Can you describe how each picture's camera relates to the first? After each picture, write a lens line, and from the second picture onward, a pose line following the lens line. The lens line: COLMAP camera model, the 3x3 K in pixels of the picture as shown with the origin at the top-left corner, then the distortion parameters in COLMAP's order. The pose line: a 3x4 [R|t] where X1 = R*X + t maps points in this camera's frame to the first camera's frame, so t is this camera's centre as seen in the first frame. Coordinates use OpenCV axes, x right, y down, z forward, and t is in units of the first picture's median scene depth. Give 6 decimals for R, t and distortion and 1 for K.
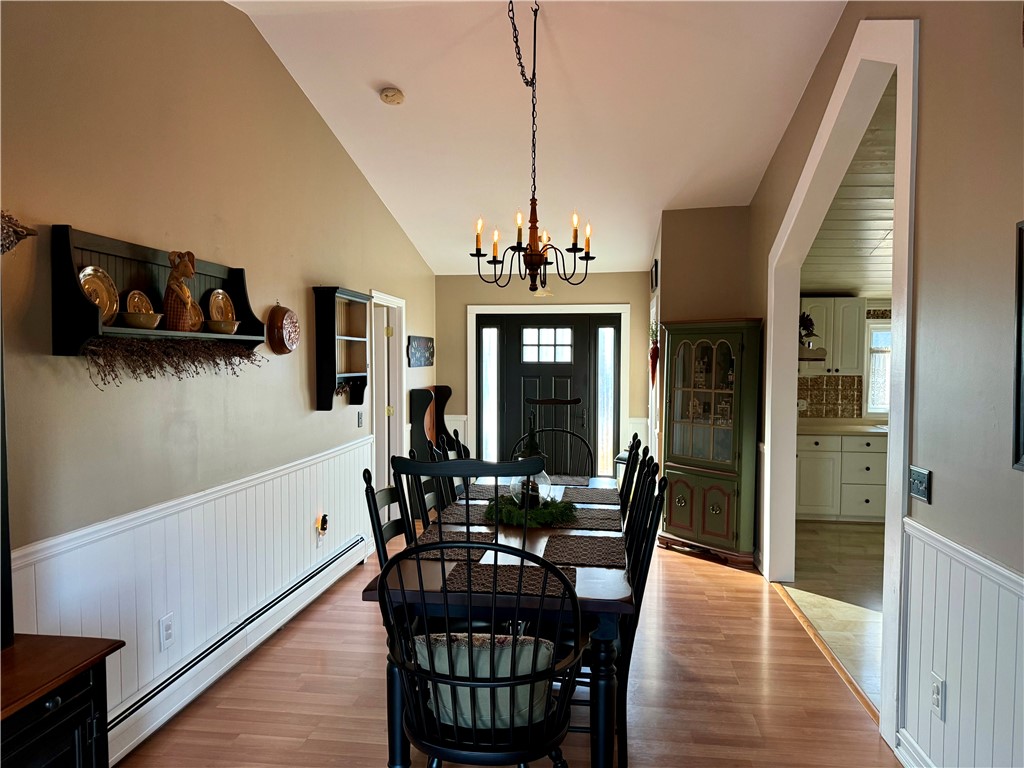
lens RADIAL K [[740.8, 0, 512.0], [0, 740.8, 384.0], [0, 0, 1]] dist [0.011086, 0.001639]
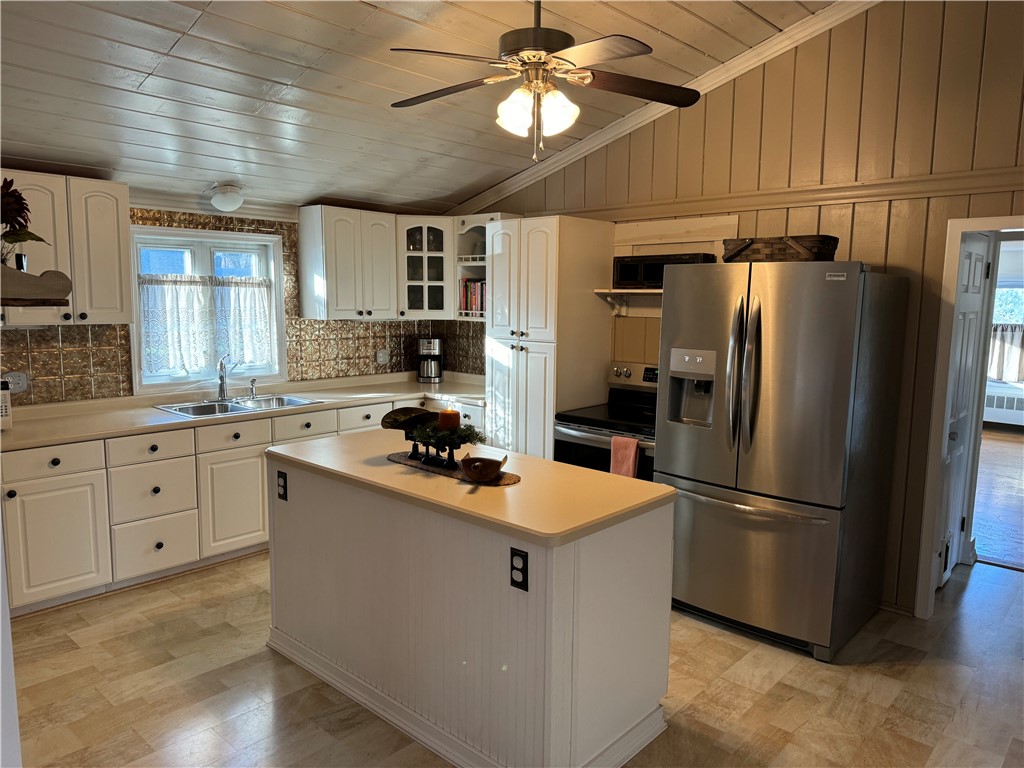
lens RADIAL K [[740.8, 0, 512.0], [0, 740.8, 384.0], [0, 0, 1]] dist [0.011086, 0.001639]
pose [[0.577750, -0.098770, 0.810216, 0.171092], [0.022156, 0.994183, 0.105397, -0.019181], [-0.815913, -0.042942, 0.576578, 0.423373]]
